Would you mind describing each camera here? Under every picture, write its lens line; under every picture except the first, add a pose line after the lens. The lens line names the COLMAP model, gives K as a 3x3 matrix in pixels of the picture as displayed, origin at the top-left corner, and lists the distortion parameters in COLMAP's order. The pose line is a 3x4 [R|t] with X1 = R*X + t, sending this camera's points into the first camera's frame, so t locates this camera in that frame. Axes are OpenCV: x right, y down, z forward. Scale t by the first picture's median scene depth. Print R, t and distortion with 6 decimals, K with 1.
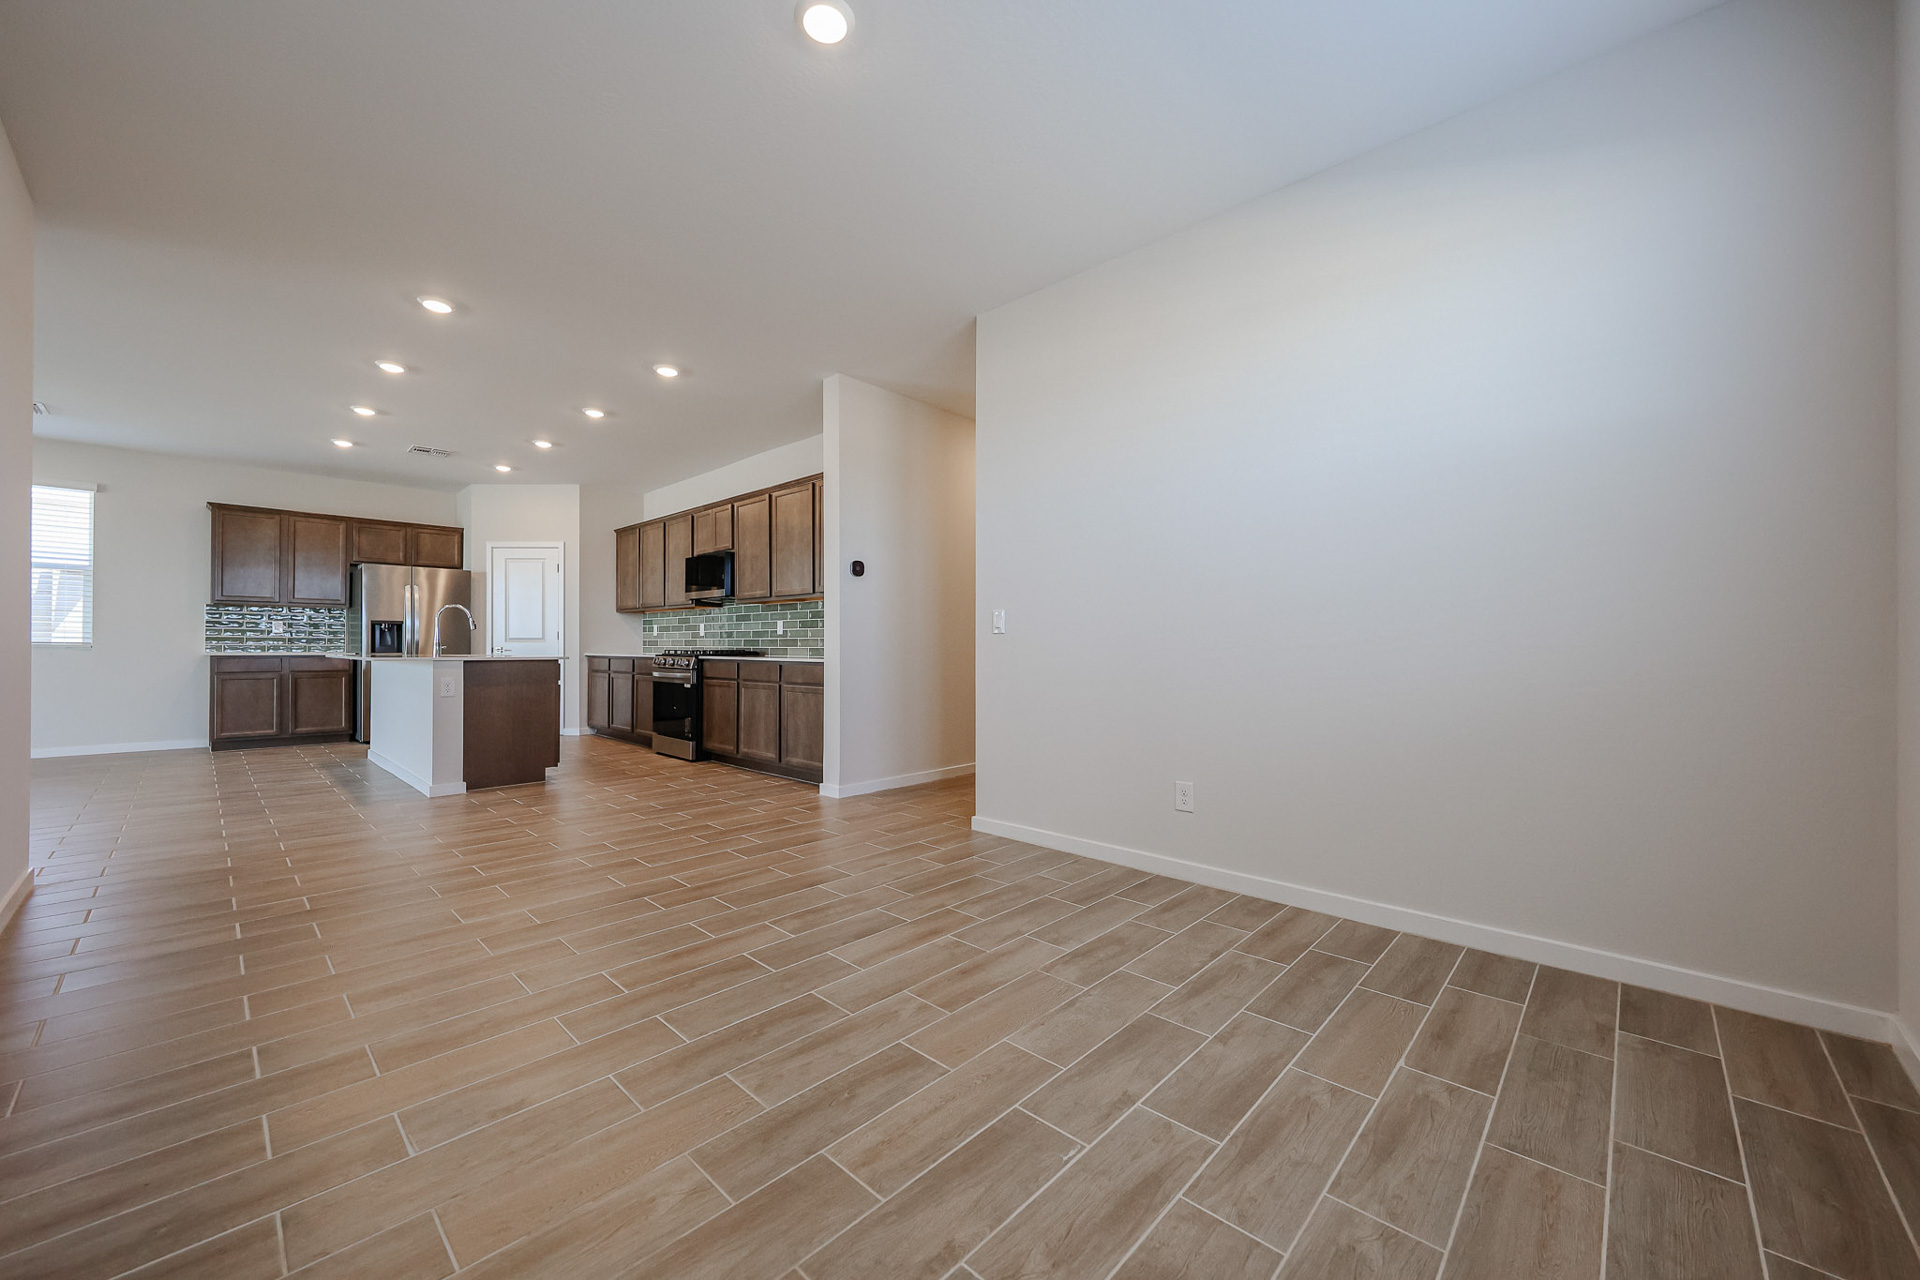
lens RADIAL K [[726.1, 0, 952.5], [0, 726.1, 636.7], [0, 0, 1]] dist [-0.000361, -0.000001]
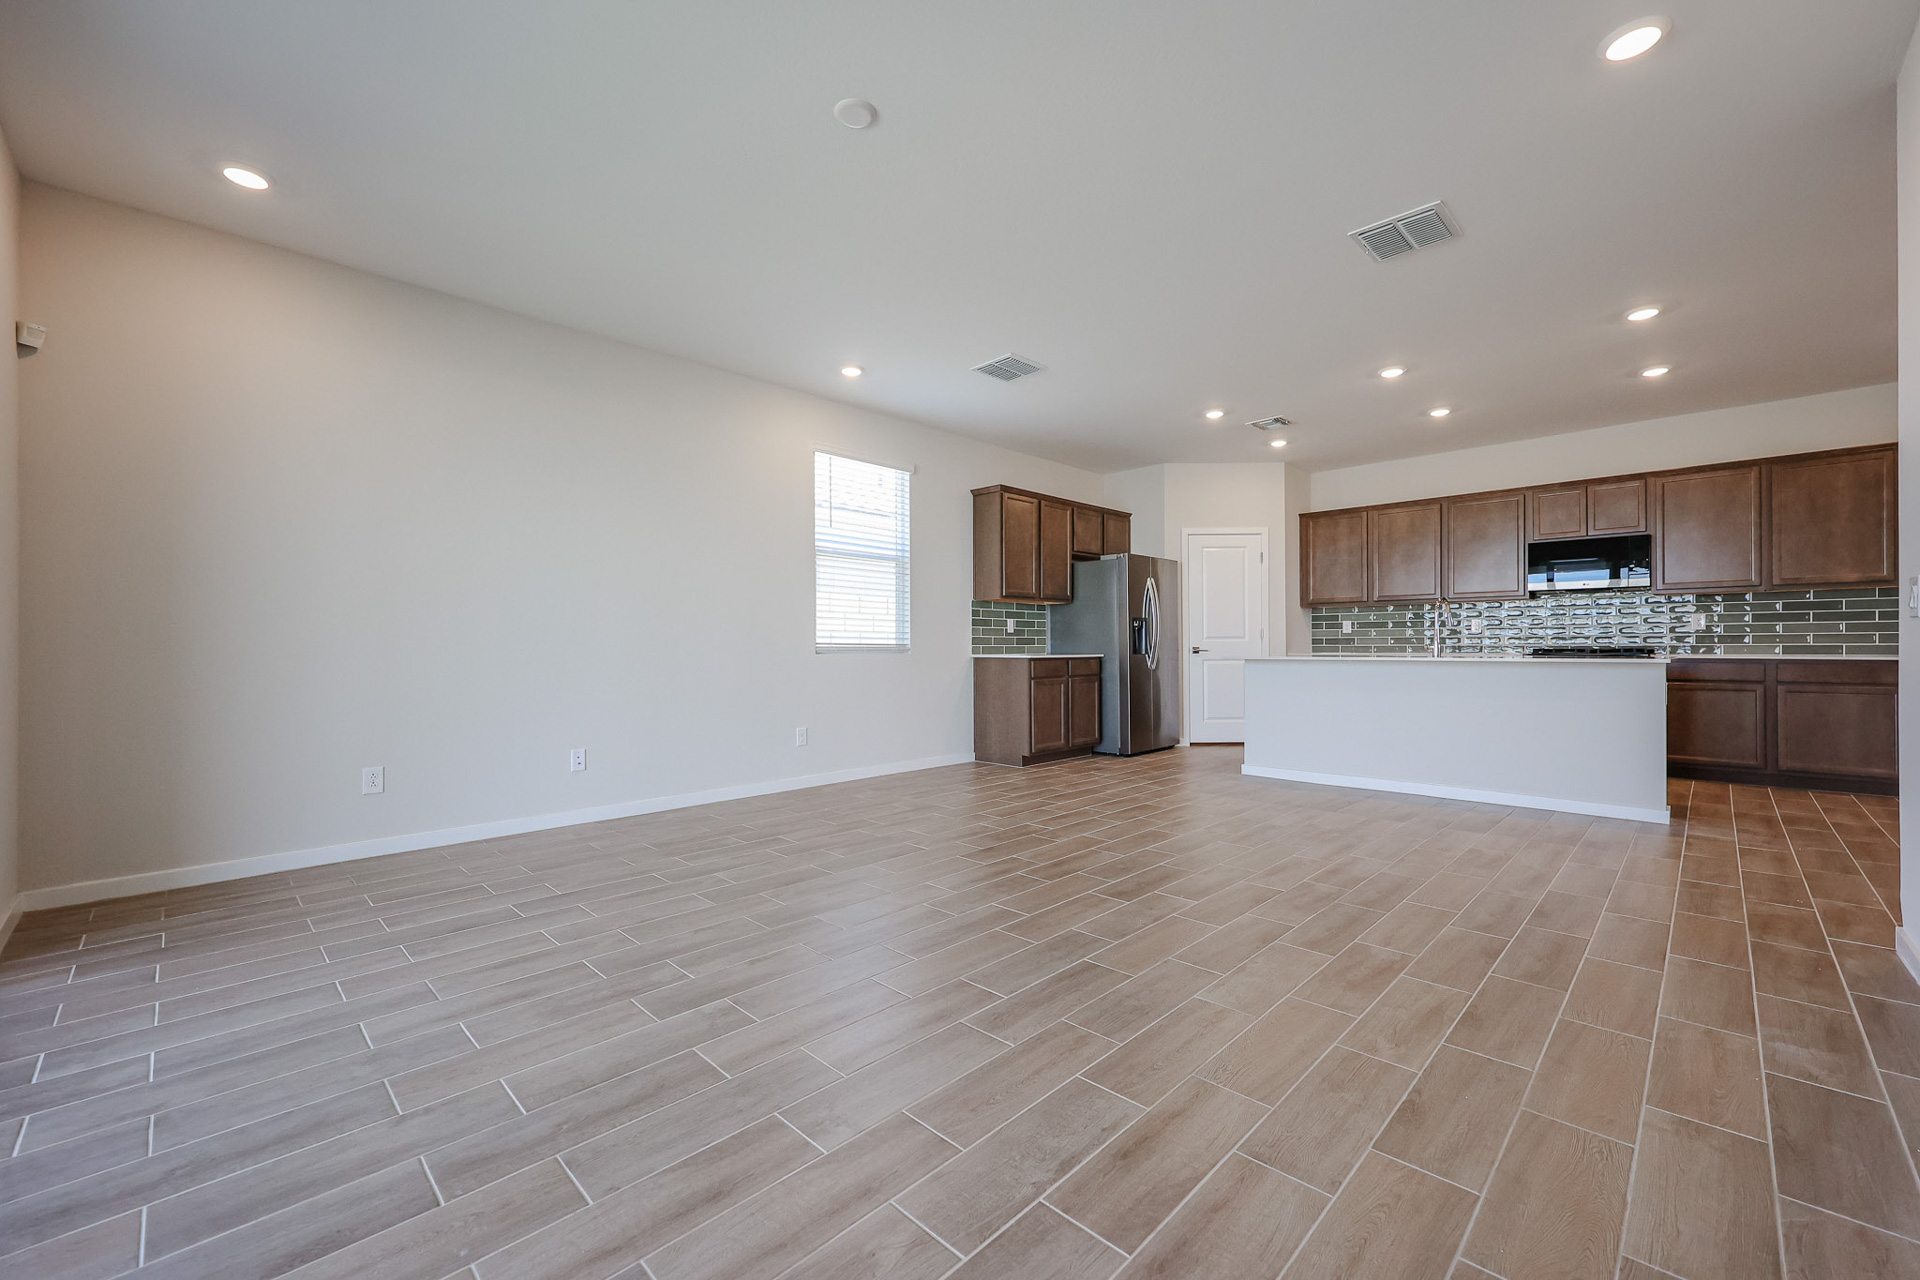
lens RADIAL K [[768.9, 0, 959.1], [0, 768.9, 644.4], [0, 0, 1]] dist [-0.000925, 0.000719]
pose [[0.999858, -0.007315, -0.015186, -1.092016], [0.007525, 0.999876, 0.013800, -0.004814], [0.015083, -0.013913, 0.999789, 0.067412]]
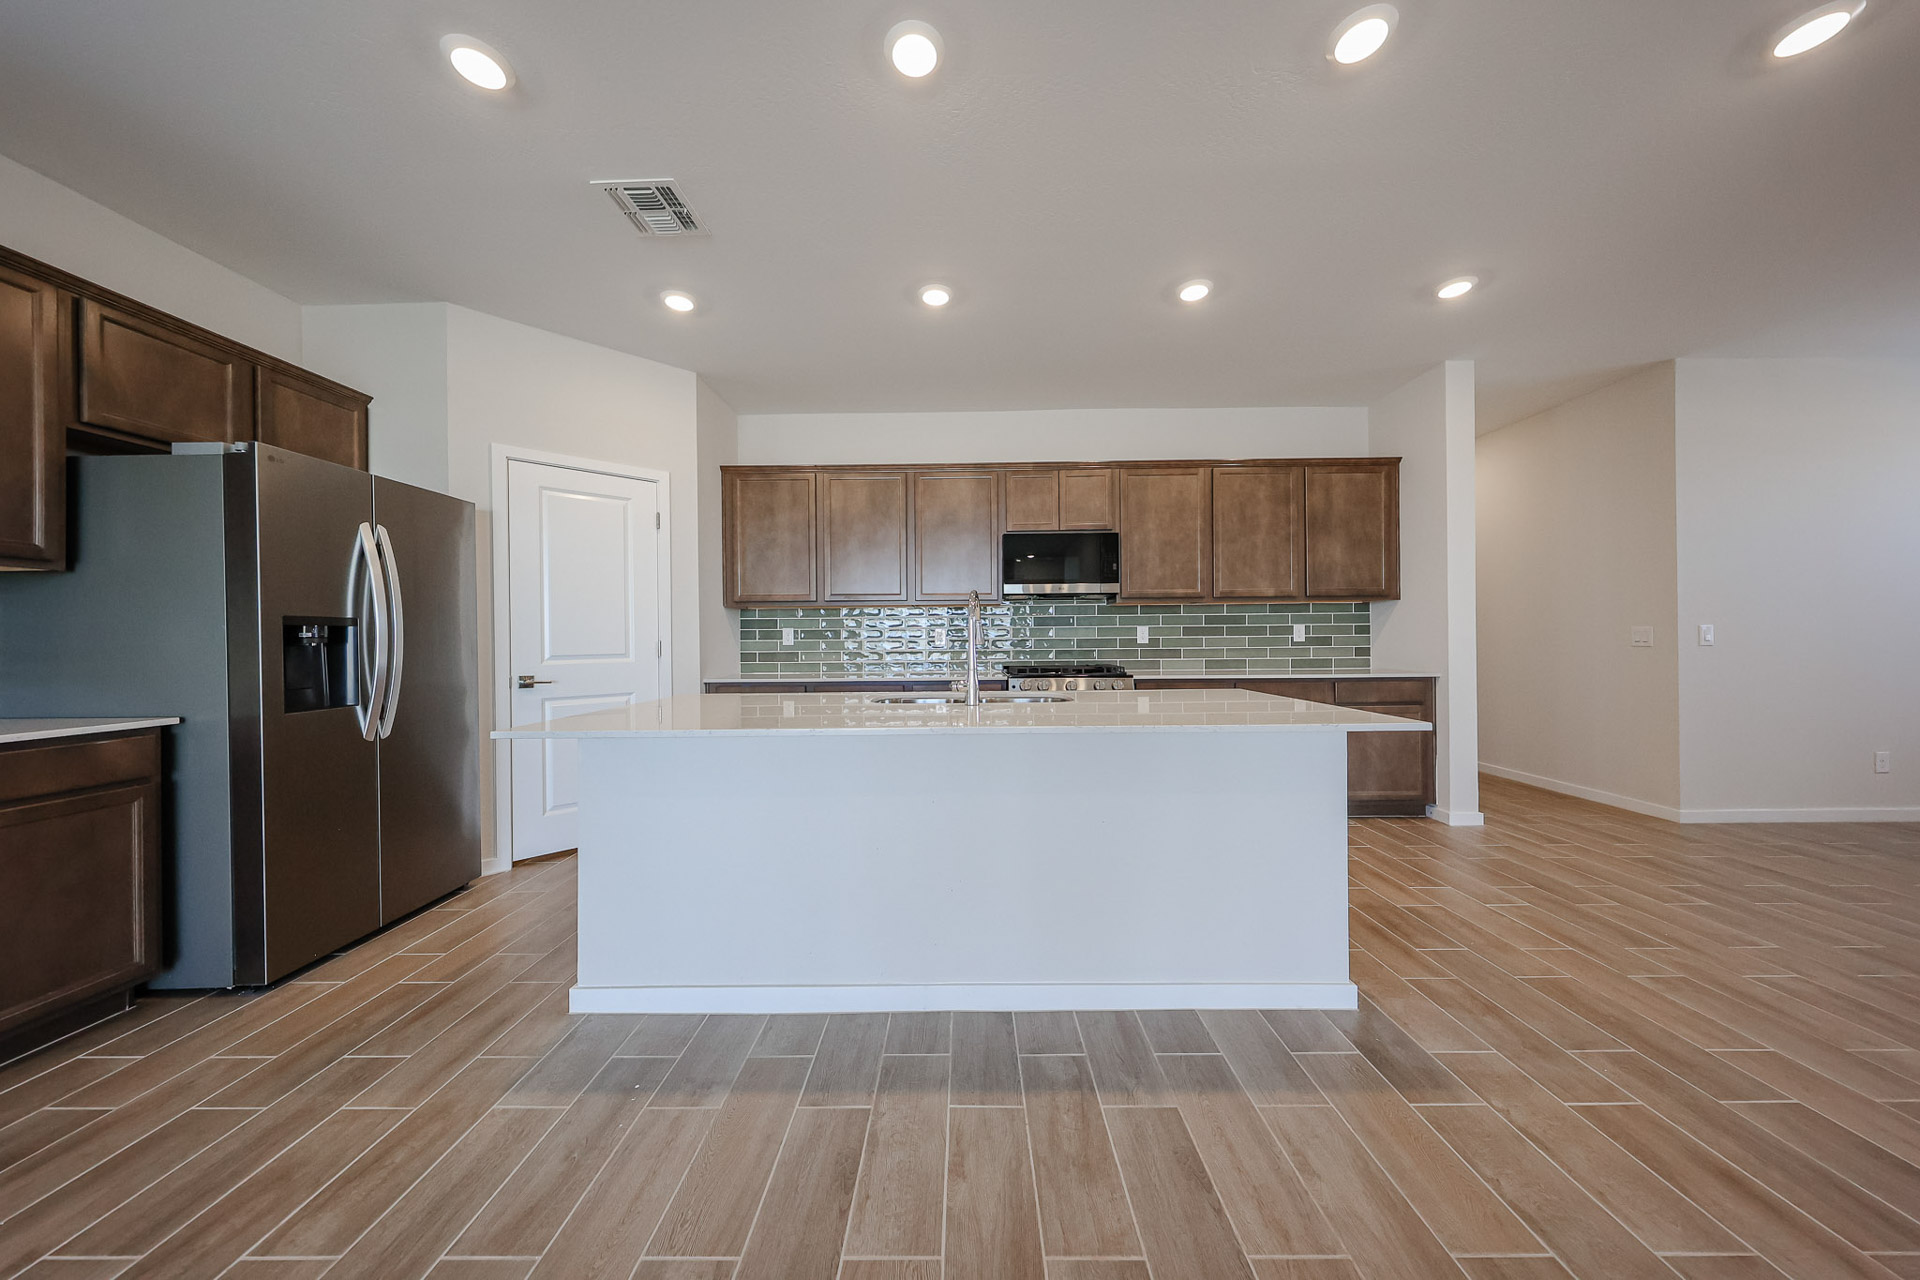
lens RADIAL K [[626.2, 0, 961.0], [0, 626.2, 637.1], [0, 0, 1]] dist [0.001249, -0.000261]
pose [[0.730863, -0.008561, 0.682470, -0.843822], [0.001697, 0.999941, 0.010726, -0.017429], [-0.682522, -0.006681, 0.730835, 0.625643]]
